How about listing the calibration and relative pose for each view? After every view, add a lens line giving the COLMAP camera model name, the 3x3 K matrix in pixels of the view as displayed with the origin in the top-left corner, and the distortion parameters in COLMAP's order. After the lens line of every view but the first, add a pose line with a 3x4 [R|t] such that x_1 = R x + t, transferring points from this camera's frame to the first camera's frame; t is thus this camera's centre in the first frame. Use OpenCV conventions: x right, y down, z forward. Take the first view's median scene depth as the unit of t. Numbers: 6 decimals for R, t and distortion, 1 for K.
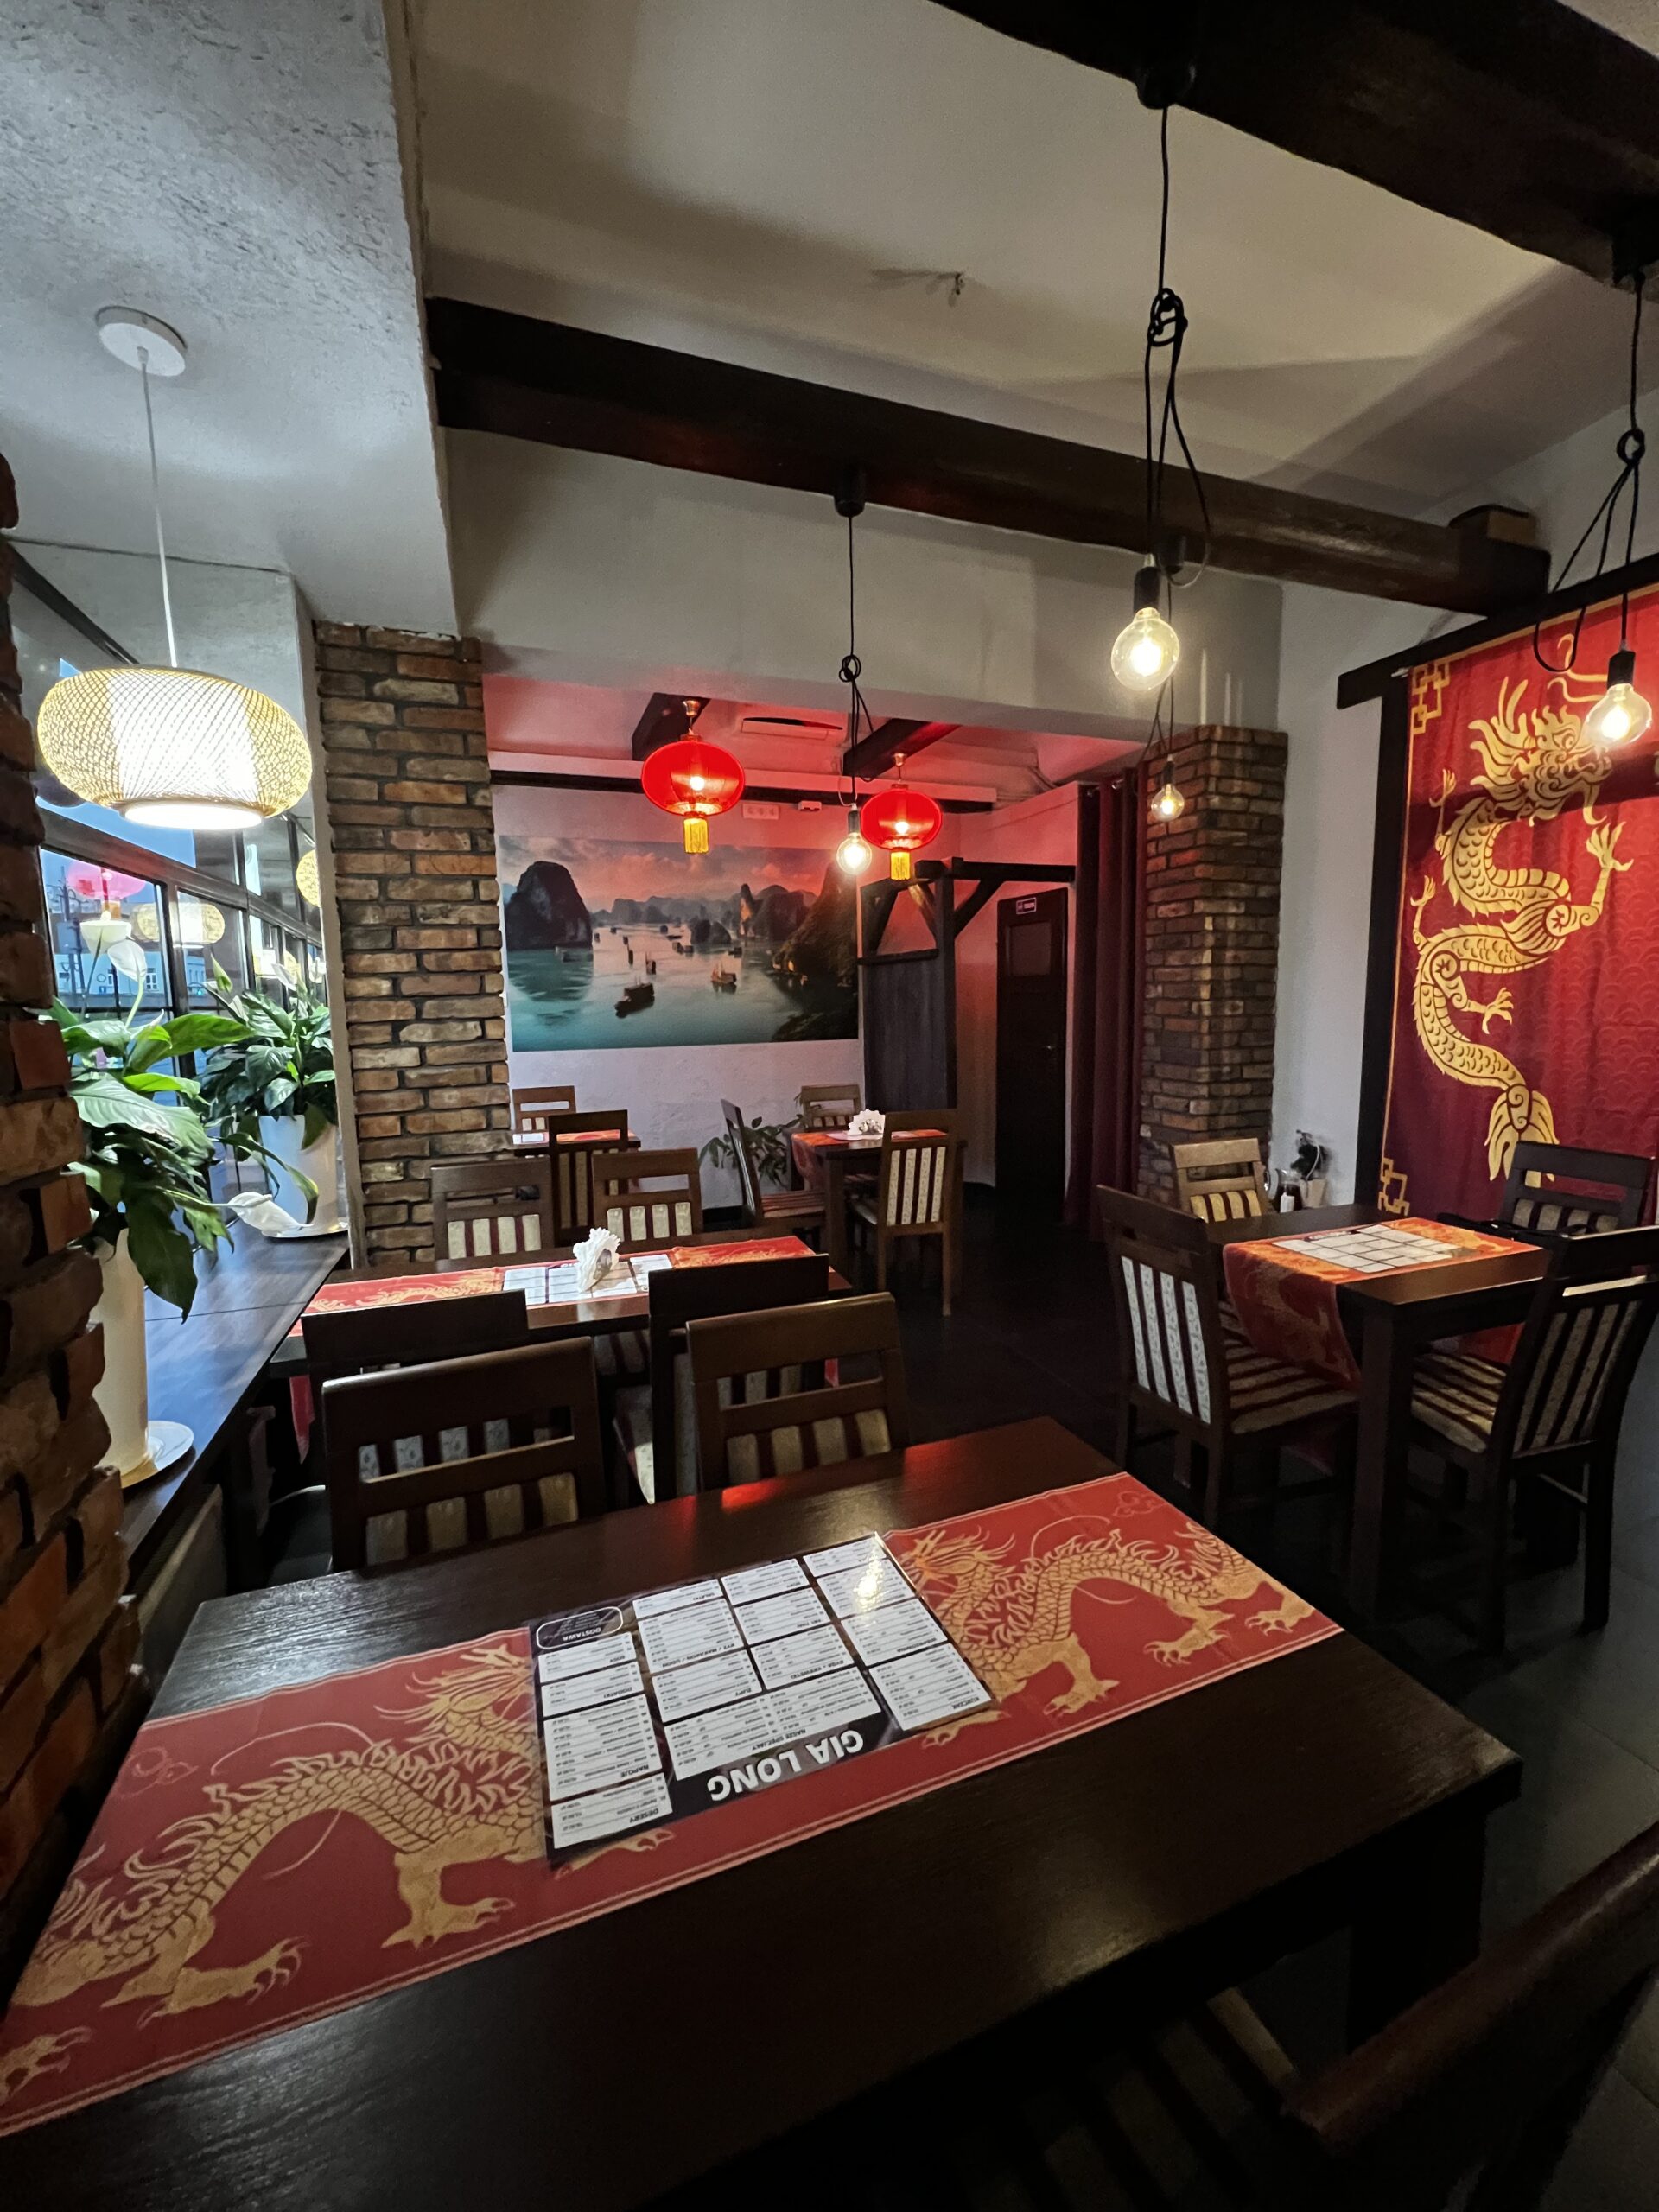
lens RADIAL K [[886.9, 0, 829.5], [0, 886.9, 1106.0], [0, 0, 1]] dist [0.000376, 0.000032]
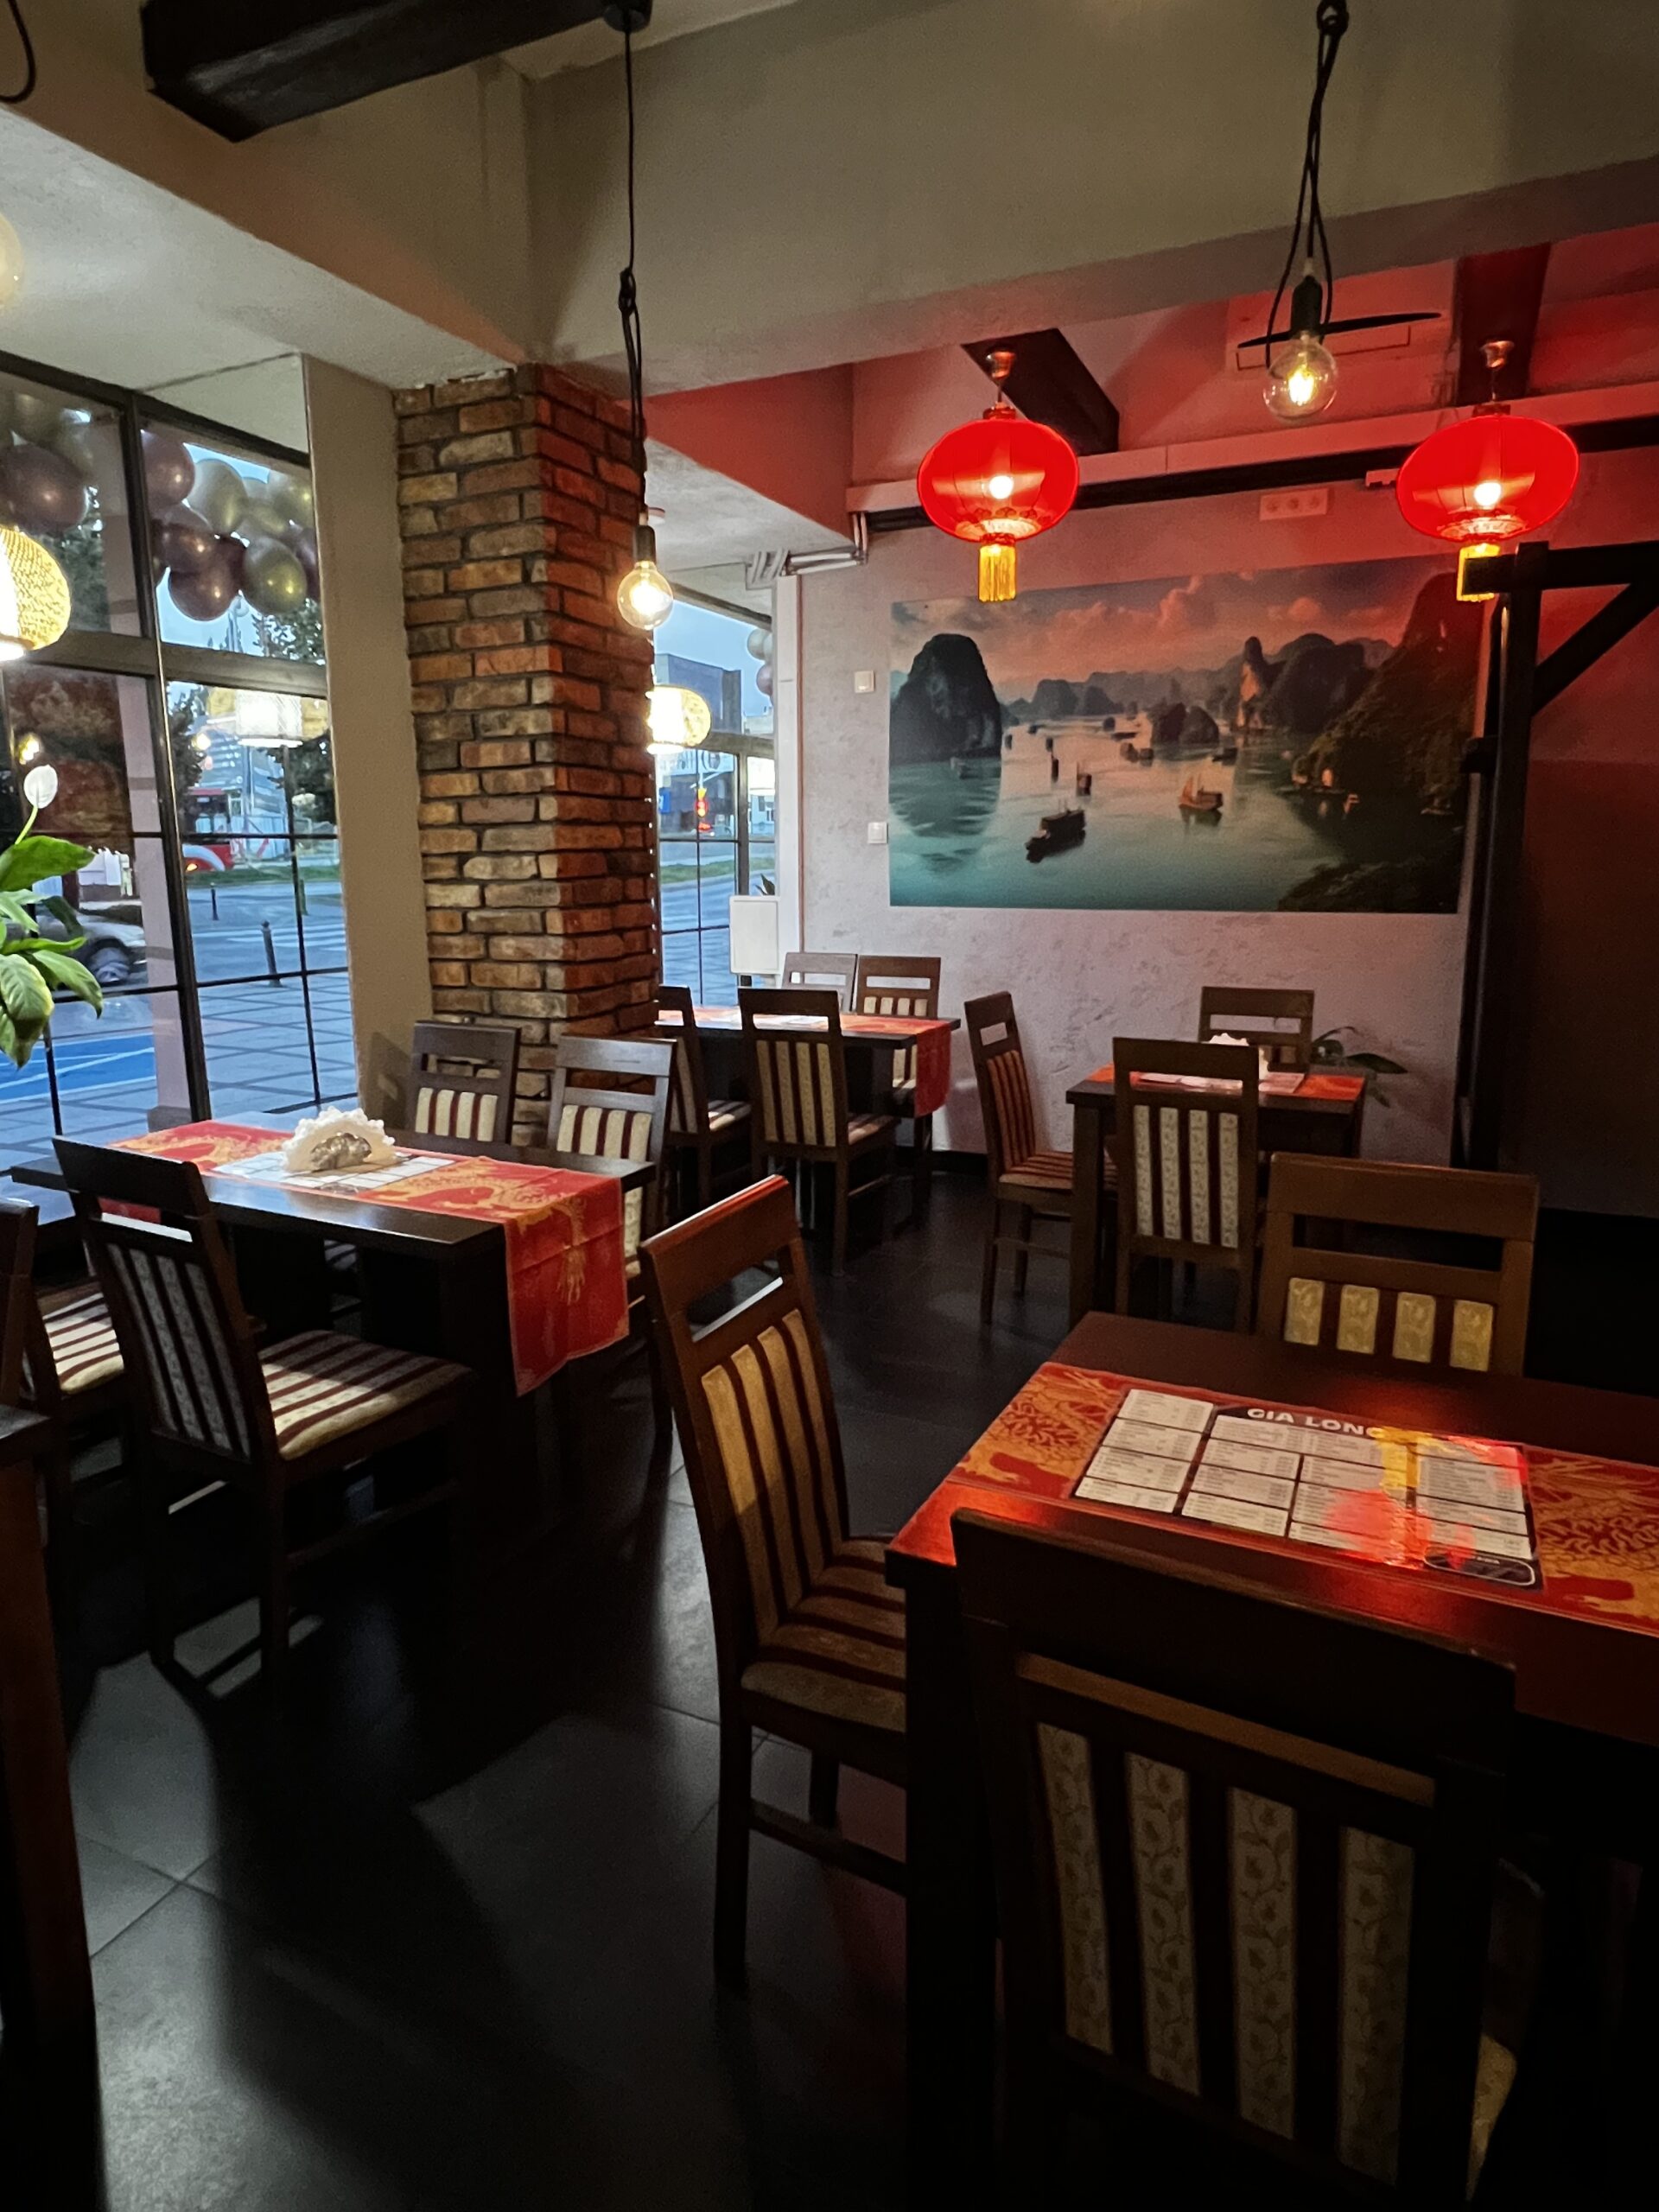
lens RADIAL K [[1300.2, 0, 829.5], [0, 1300.2, 1106.0], [0, 0, 1]] dist [-0.002675, -0.000778]
pose [[0.695502, 0.154338, -0.701752, 0.521380], [-0.096047, 0.987863, 0.122072, -0.031637], [0.712075, -0.017500, 0.701885, 0.275855]]
